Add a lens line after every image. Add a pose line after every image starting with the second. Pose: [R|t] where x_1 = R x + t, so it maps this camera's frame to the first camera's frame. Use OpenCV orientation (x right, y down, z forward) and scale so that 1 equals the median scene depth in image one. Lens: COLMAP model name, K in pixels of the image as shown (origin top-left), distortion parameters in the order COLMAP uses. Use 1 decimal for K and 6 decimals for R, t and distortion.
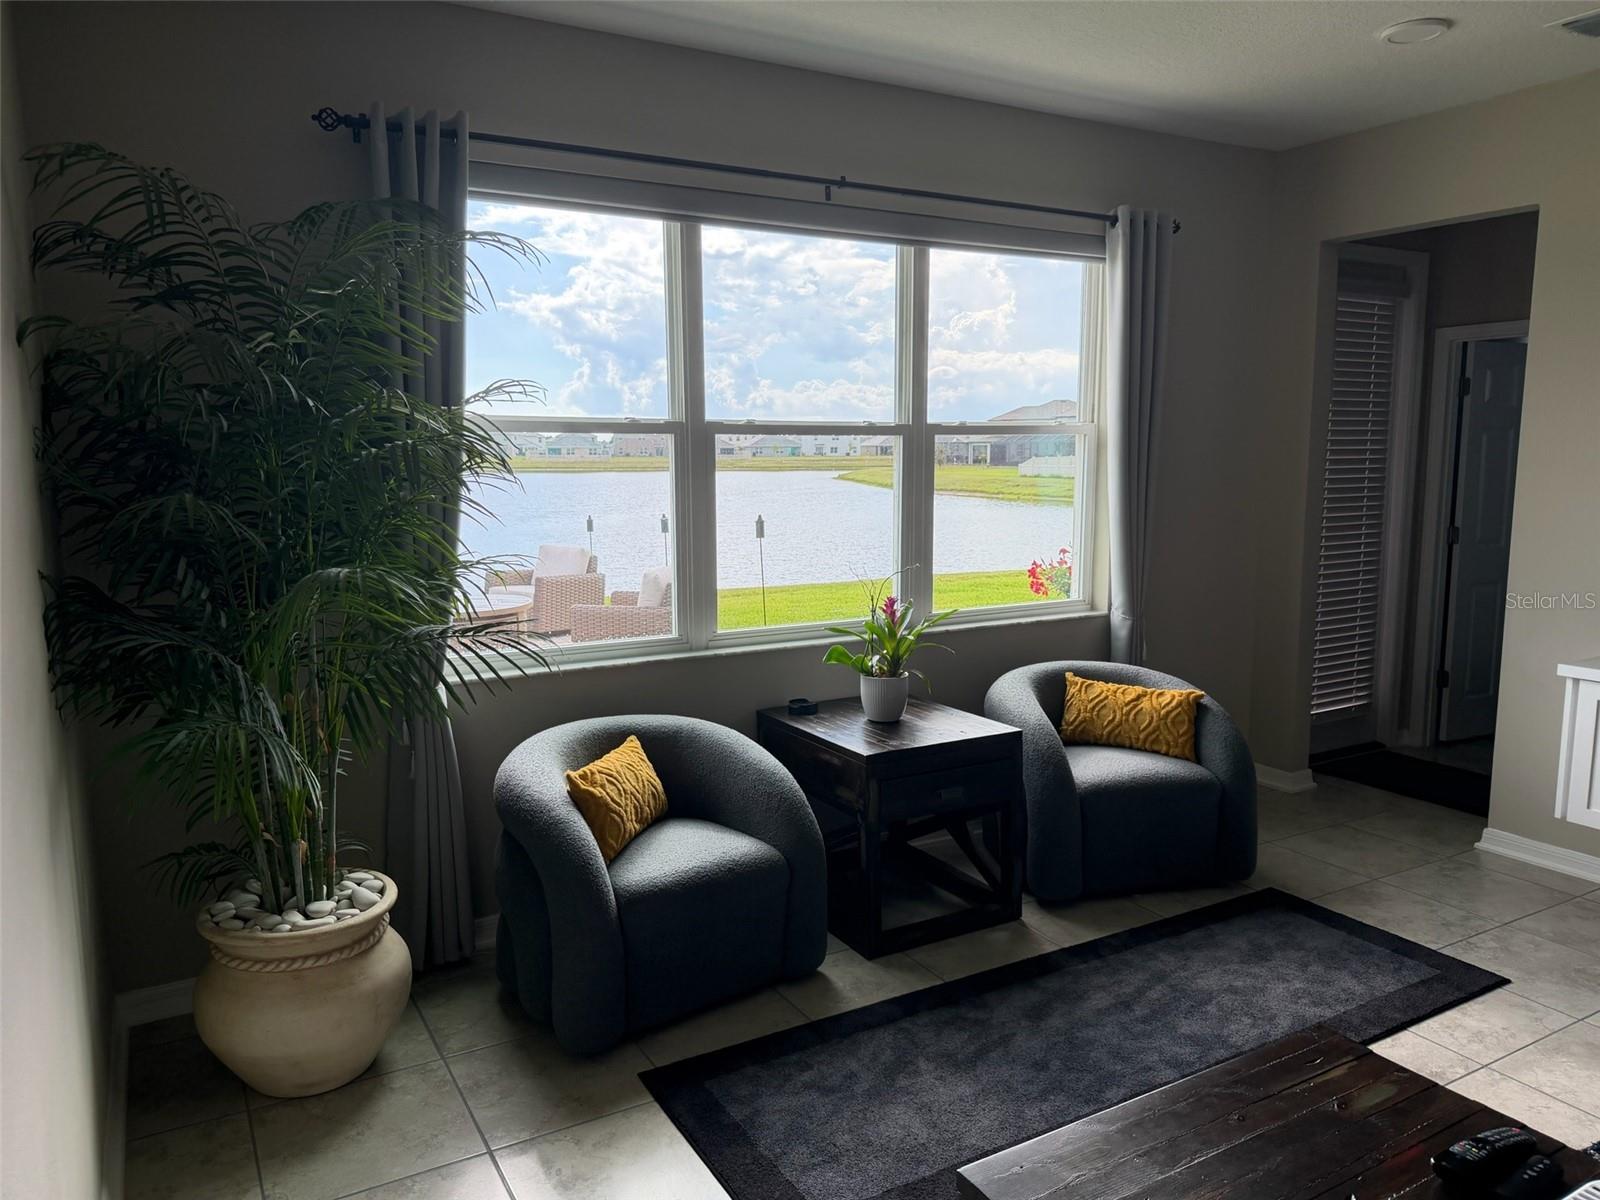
lens RADIAL K [[1135.4, 0, 802.9], [0, 1135.4, 606.3], [0, 0, 1]] dist [0.040716, -0.061557]
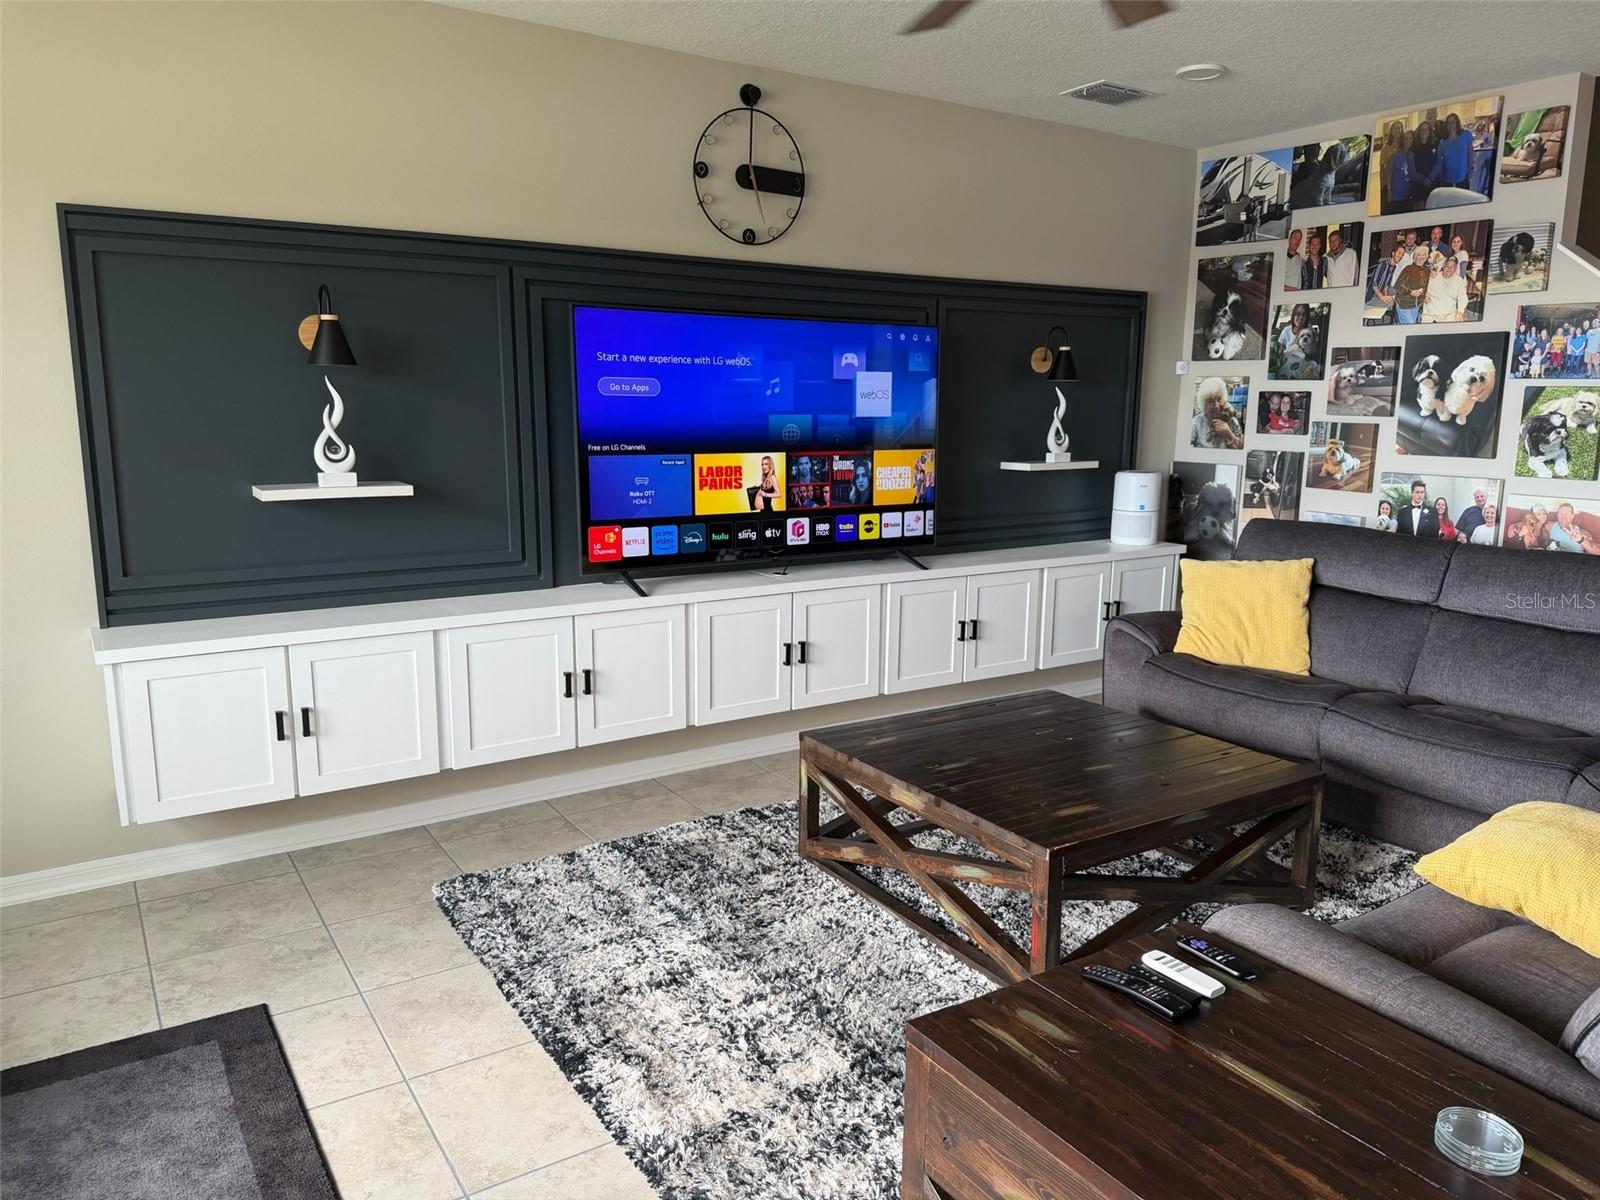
lens RADIAL K [[1135.4, 0, 798.7], [0, 1135.4, 602.0], [0, 0, 1]] dist [0.040716, -0.061557]
pose [[-0.051191, -0.178558, 0.982597, -0.218942], [0.135976, 0.973478, 0.183985, -0.082832], [-0.989389, 0.143028, -0.025554, 0.593681]]
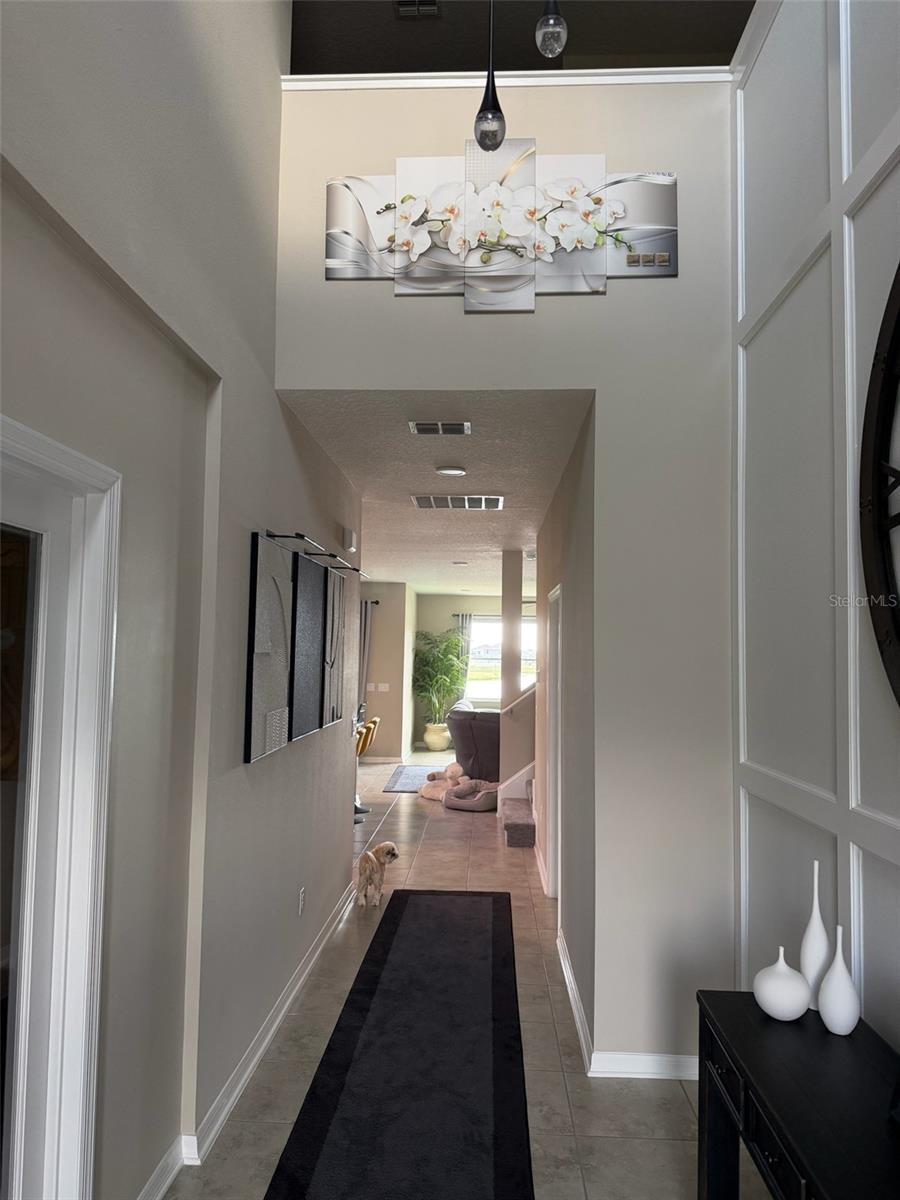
lens RADIAL K [[851.5, 0, 449.4], [0, 851.5, 600.4], [0, 0, 1]] dist [0.040716, -0.061557]
pose [[0.841583, -0.017222, -0.539852, 1.130057], [-0.092262, 0.980218, -0.175099, 0.189957], [0.532189, 0.197168, 0.823347, -1.577345]]
